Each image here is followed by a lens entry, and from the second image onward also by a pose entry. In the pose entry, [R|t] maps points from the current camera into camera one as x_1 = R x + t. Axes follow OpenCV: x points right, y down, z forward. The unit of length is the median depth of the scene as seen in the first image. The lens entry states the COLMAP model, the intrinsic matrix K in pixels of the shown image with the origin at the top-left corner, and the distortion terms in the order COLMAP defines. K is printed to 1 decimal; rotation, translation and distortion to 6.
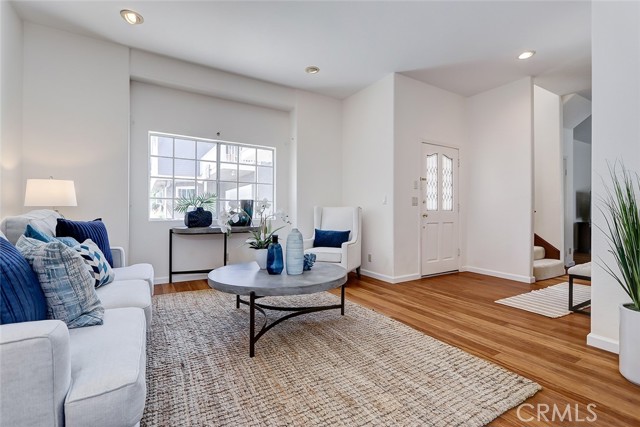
lens RADIAL K [[295.7, 0, 322.7], [0, 295.7, 212.1], [0, 0, 1]] dist [0.006460, -0.000313]
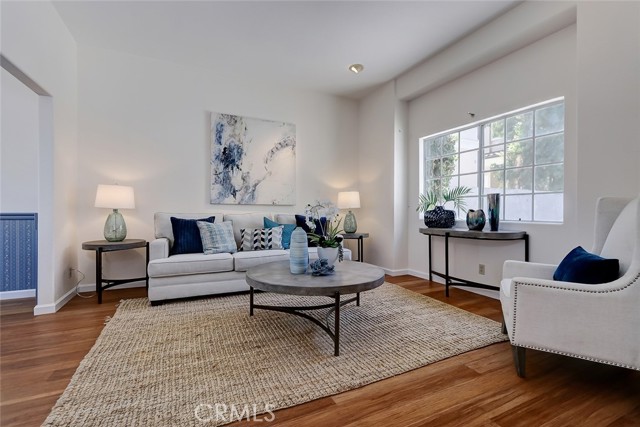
lens RADIAL K [[295.7, 0, 321.1], [0, 295.7, 215.0], [0, 0, 1]] dist [0.006460, -0.000313]
pose [[-0.098401, 0.004546, -0.995136, 0.574159], [0.002313, 0.999988, 0.004340, 0.007029], [0.995144, -0.001874, -0.098410, 0.769823]]
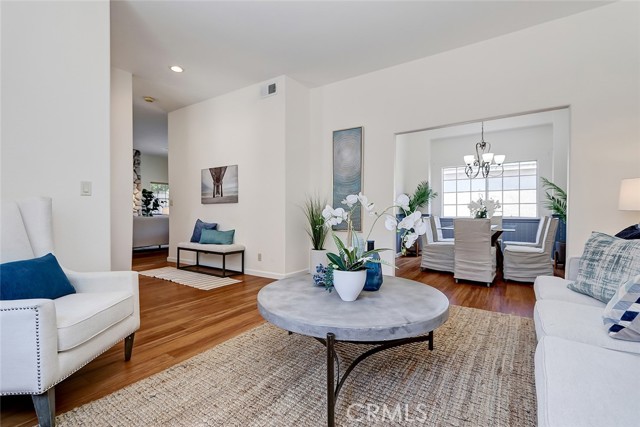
lens RADIAL K [[295.7, 0, 320.7], [0, 295.7, 210.7], [0, 0, 1]] dist [0.006460, -0.000313]
pose [[-0.415194, -0.007599, 0.909701, -0.543330], [-0.005979, 0.999966, 0.005624, -0.005731], [-0.909713, -0.003104, -0.415225, 0.946017]]
